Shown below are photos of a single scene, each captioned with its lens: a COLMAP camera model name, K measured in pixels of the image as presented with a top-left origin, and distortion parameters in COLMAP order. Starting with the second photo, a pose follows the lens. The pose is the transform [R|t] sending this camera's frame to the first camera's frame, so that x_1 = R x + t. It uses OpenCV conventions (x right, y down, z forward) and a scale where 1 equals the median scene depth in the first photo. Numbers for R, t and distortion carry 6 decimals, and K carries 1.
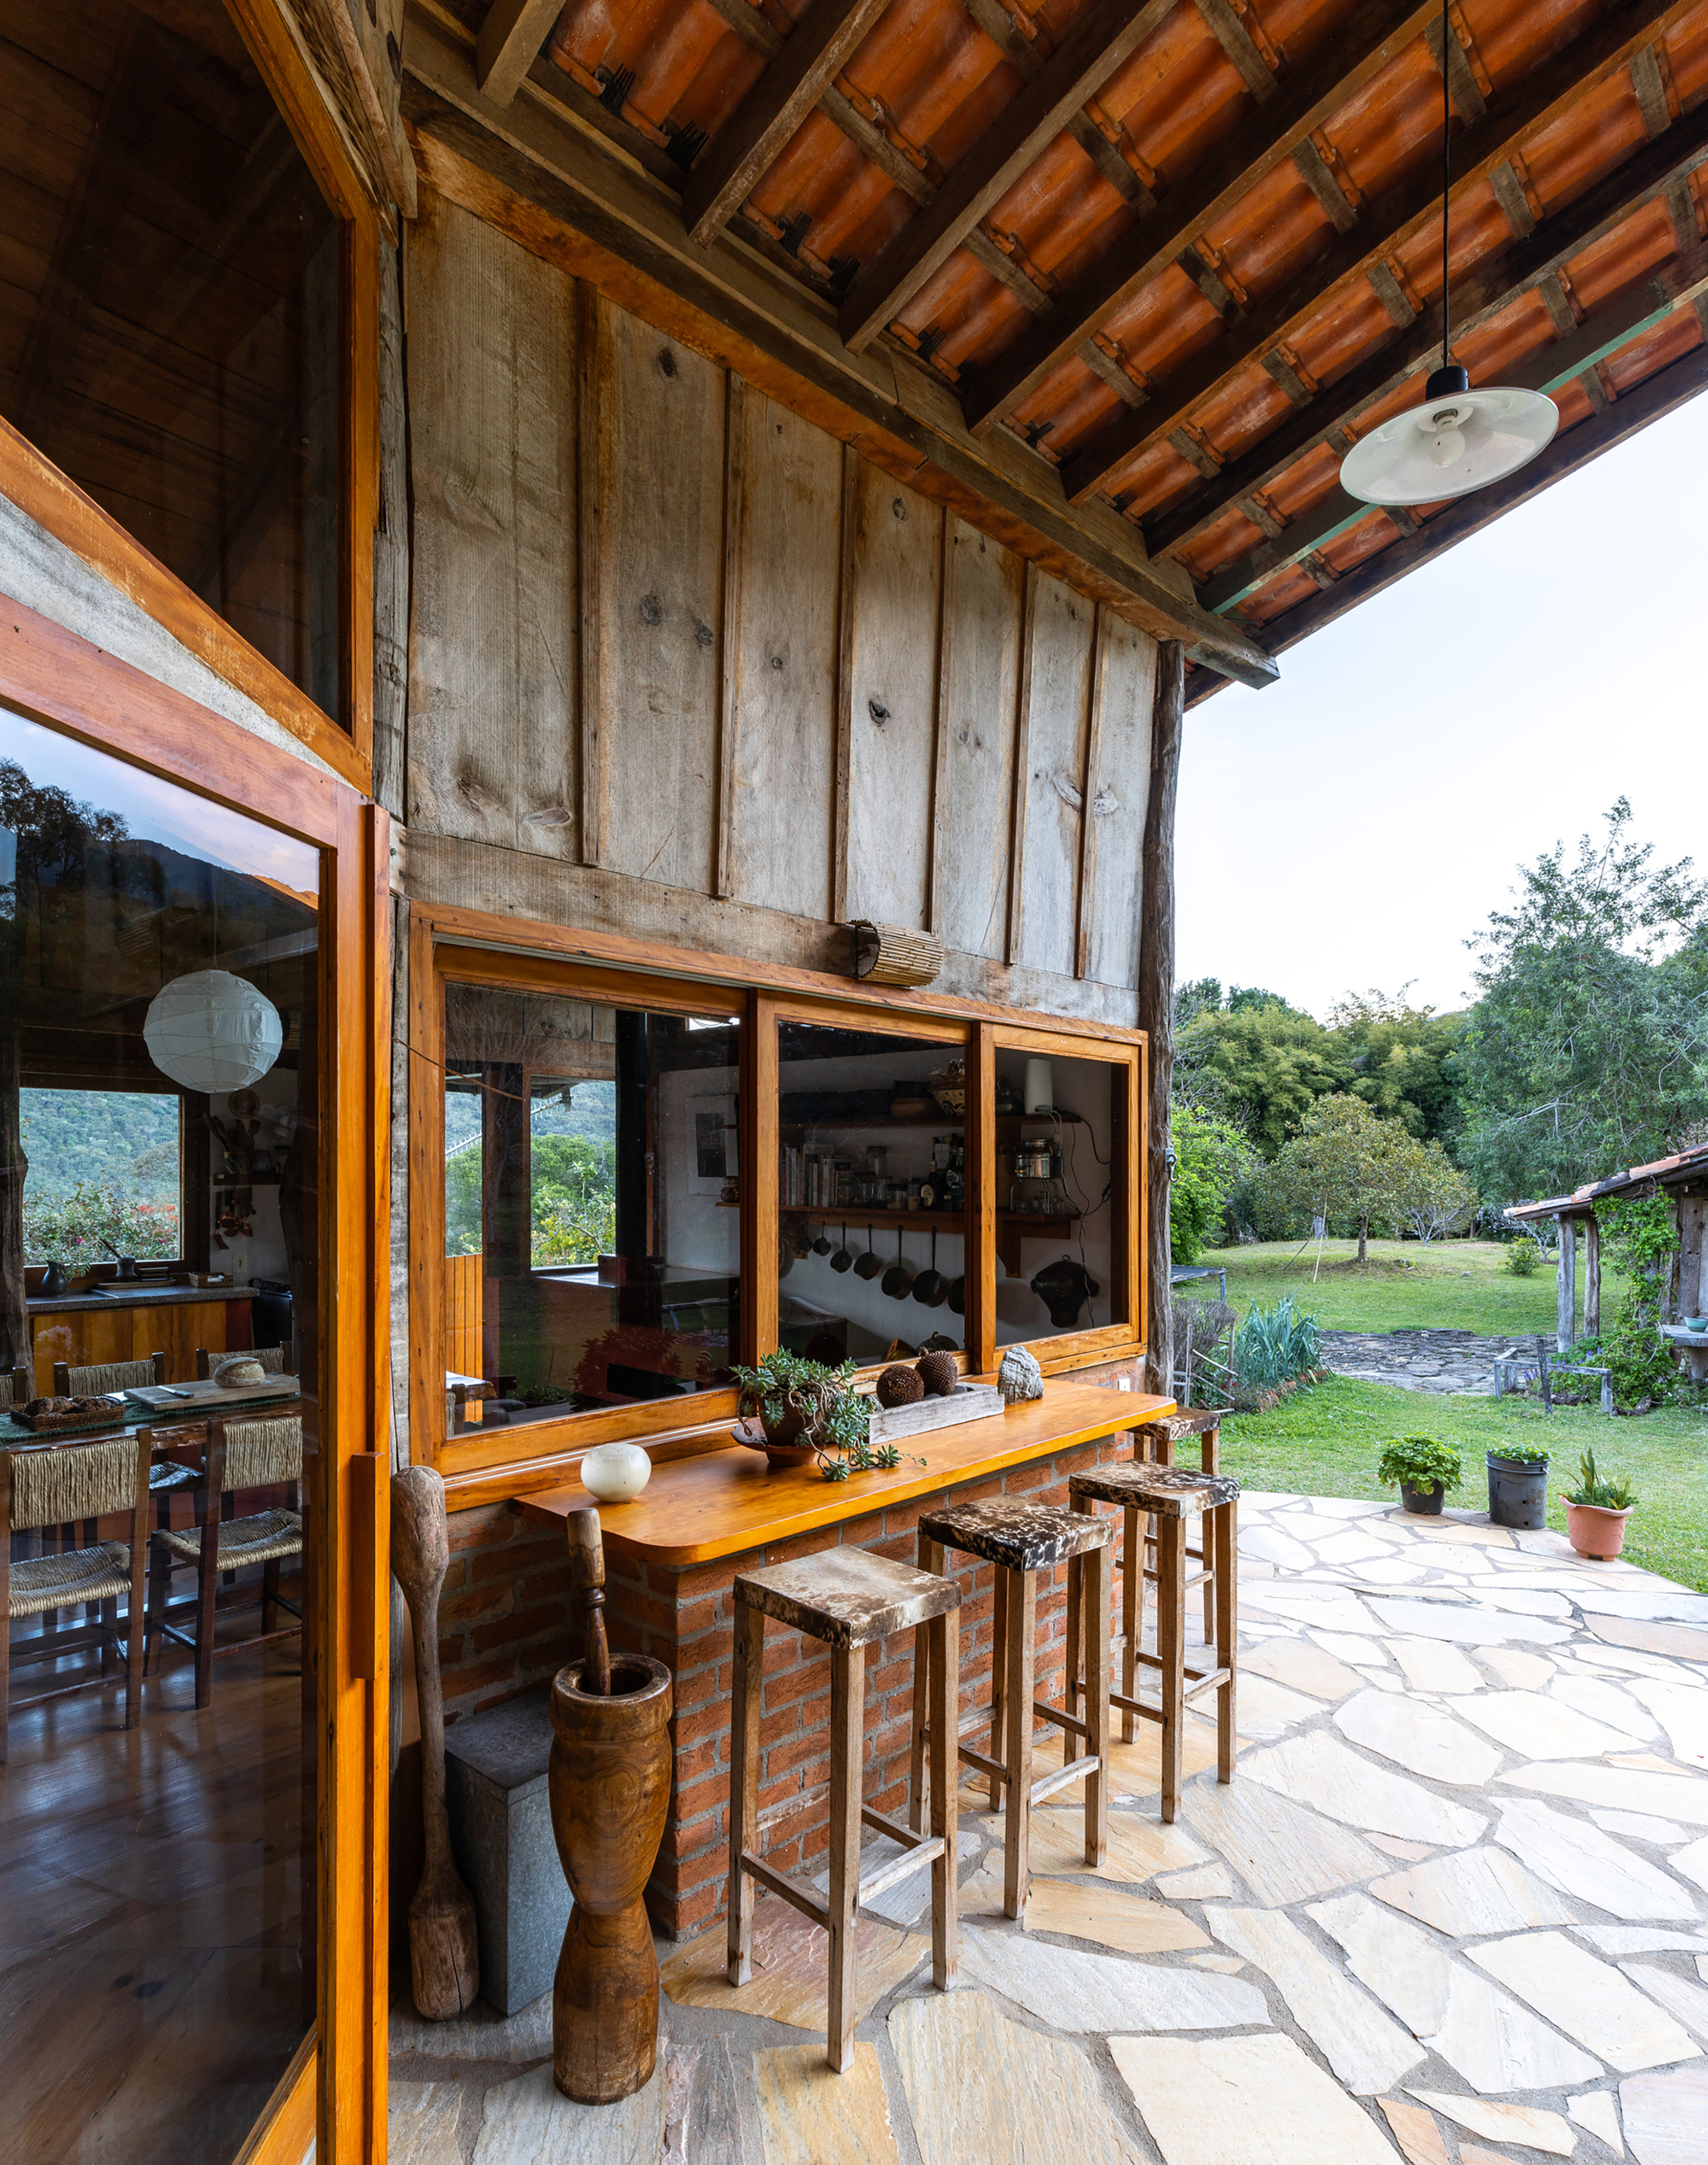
lens RADIAL K [[1150.1, 0, 844.1], [0, 1150.1, 1188.5], [0, 0, 1]] dist [-0.001704, -0.000130]
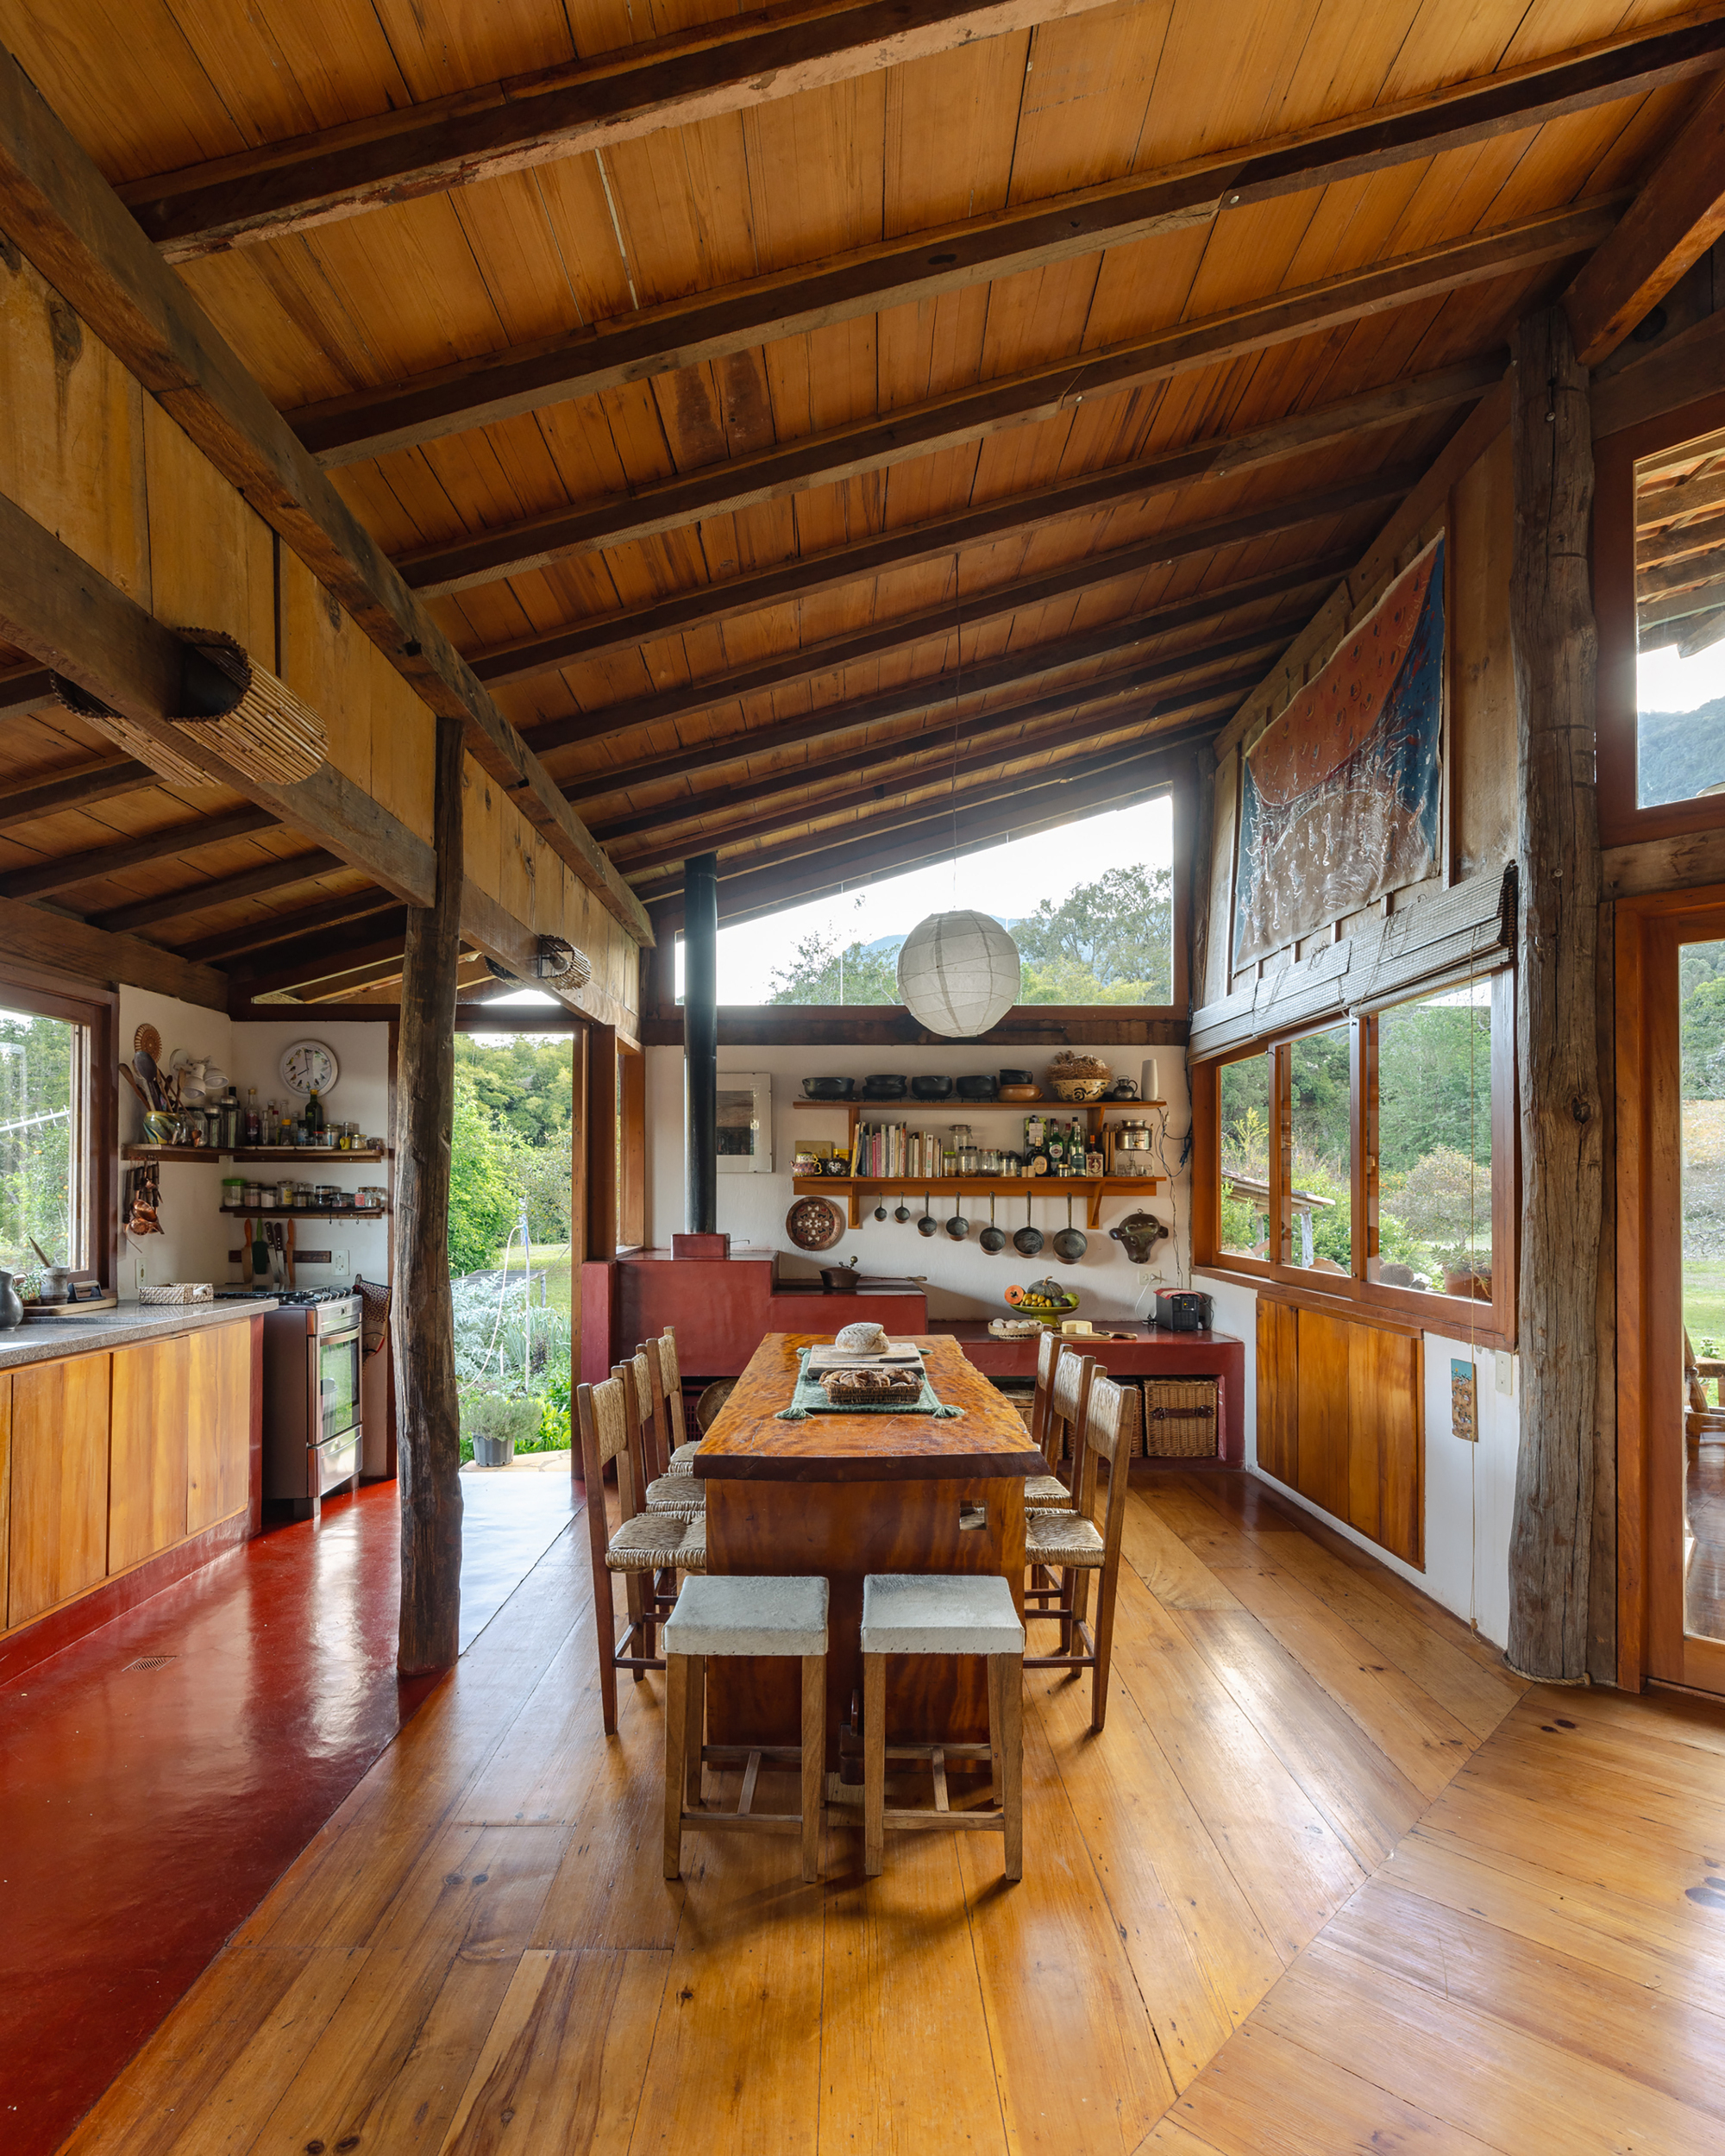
lens RADIAL K [[1147.1, 0, 840.3], [0, 1147.1, 1206.3], [0, 0, 1]] dist [0.025089, 0.000134]
pose [[0.723264, -0.019320, 0.690301, -0.712609], [0.019447, 0.999782, 0.007606, 0.027658], [-0.690298, 0.007924, 0.723482, 0.210432]]
